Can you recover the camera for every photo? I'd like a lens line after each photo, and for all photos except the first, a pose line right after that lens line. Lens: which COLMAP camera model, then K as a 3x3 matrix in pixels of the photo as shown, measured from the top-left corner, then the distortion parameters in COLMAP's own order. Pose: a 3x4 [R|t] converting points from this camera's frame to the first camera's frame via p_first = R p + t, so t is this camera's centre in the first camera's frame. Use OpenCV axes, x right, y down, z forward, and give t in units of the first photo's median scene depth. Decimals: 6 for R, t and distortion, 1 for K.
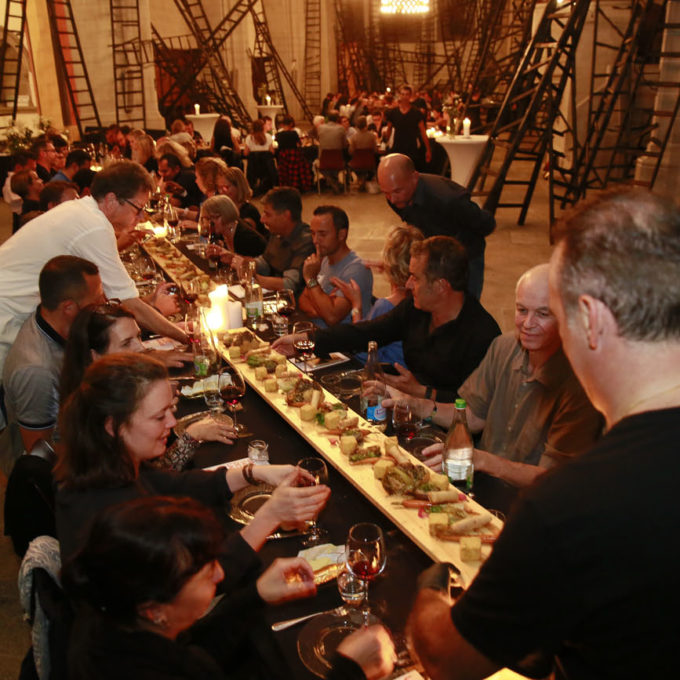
lens RADIAL K [[712.8, 0, 338.9], [0, 712.8, 338.4], [0, 0, 1]] dist [-0.060305, 0.000000]
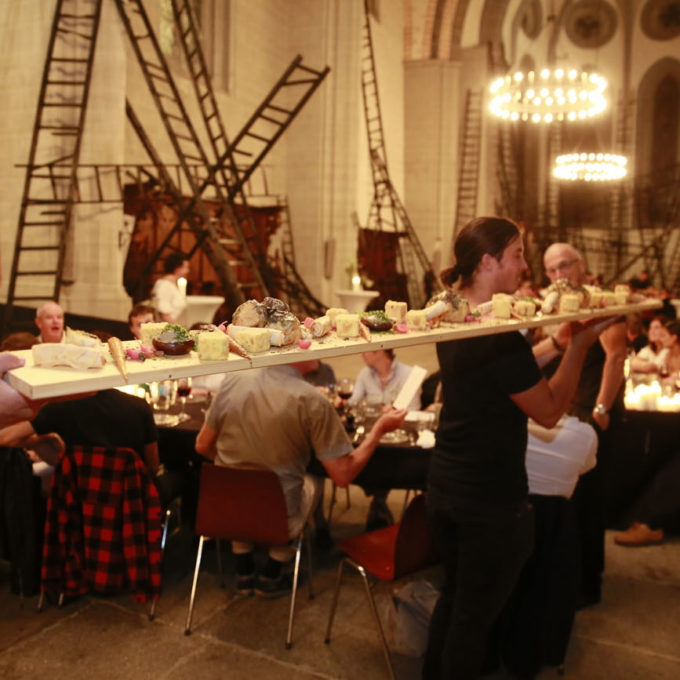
lens RADIAL K [[712.8, 0, 341.5], [0, 712.8, 340.6], [0, 0, 1]] dist [-0.060305, 0.000000]
pose [[0.968089, 0.073571, -0.239565, 0.025686], [-0.131231, 0.963217, -0.234504, -0.080294], [0.213501, 0.258459, 0.942134, 0.242937]]
